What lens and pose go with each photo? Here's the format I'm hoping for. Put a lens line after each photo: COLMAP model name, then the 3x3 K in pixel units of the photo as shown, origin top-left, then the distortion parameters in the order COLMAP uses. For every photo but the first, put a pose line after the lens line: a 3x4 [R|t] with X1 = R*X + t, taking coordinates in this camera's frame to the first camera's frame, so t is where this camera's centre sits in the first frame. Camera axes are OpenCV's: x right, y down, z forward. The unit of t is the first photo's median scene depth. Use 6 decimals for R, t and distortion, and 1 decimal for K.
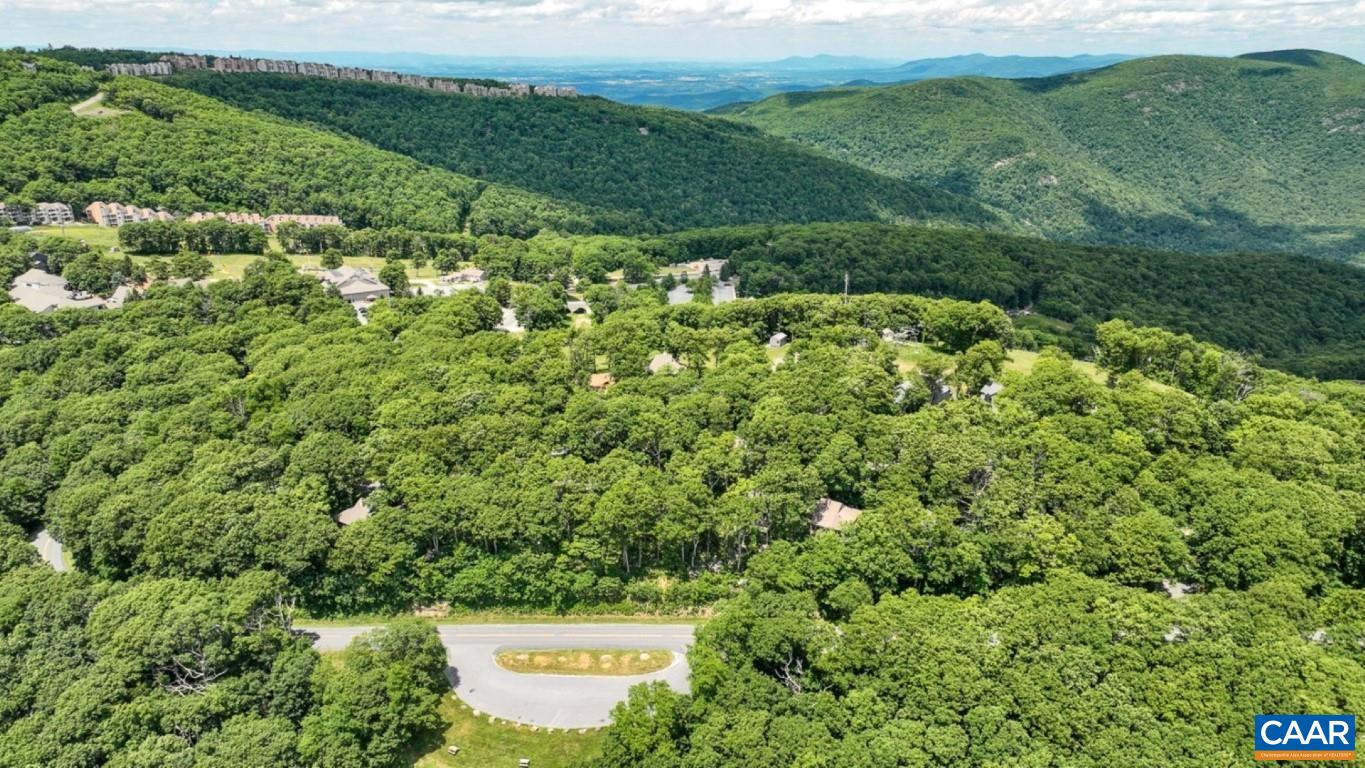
lens RADIAL K [[960.8, 0, 681.1], [0, 960.8, 380.7], [0, 0, 1]] dist [0.001934, 0.017519]
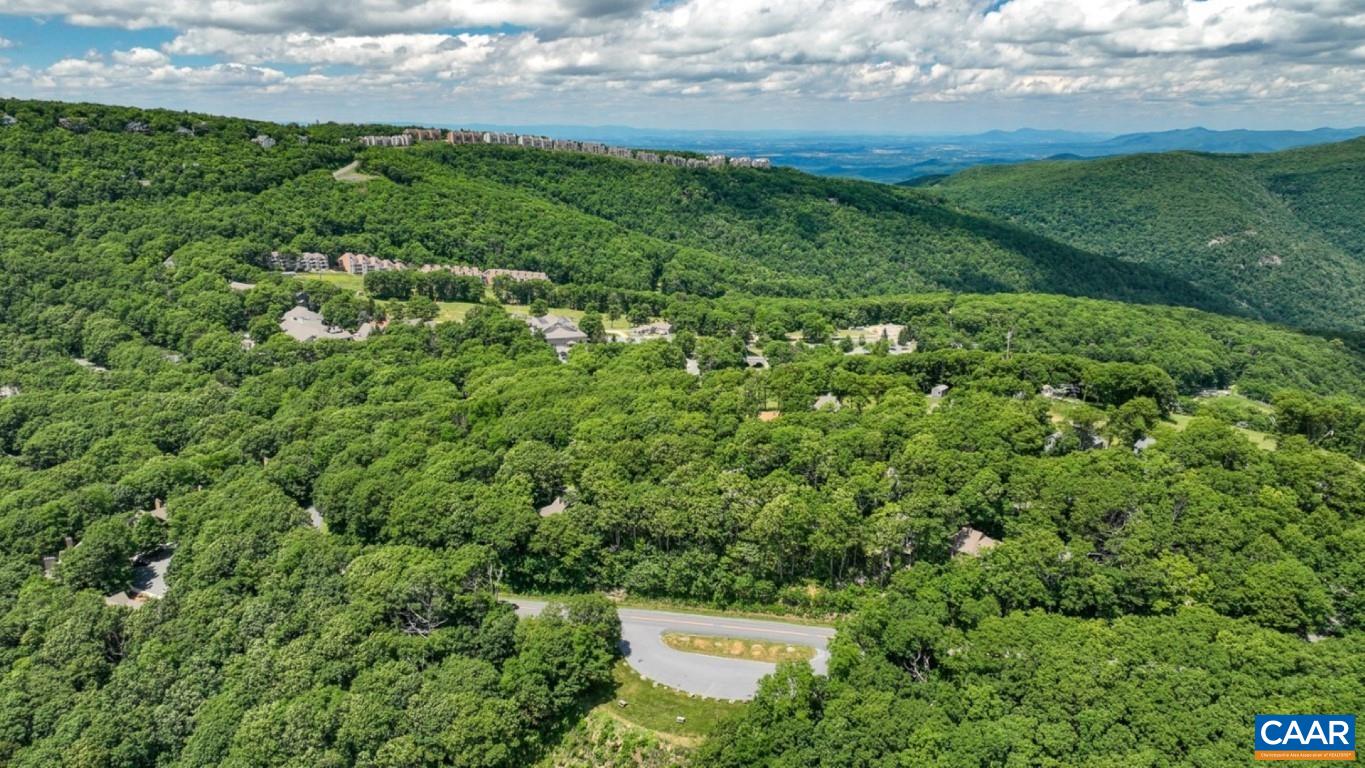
lens RADIAL K [[960.8, 0, 682.0], [0, 960.8, 378.9], [0, 0, 1]] dist [0.001934, 0.017519]
pose [[0.981153, 0.050274, -0.186576, 0.028726], [-0.063517, 0.995816, -0.065691, 0.048549], [0.182493, 0.076303, 0.980242, -0.143123]]
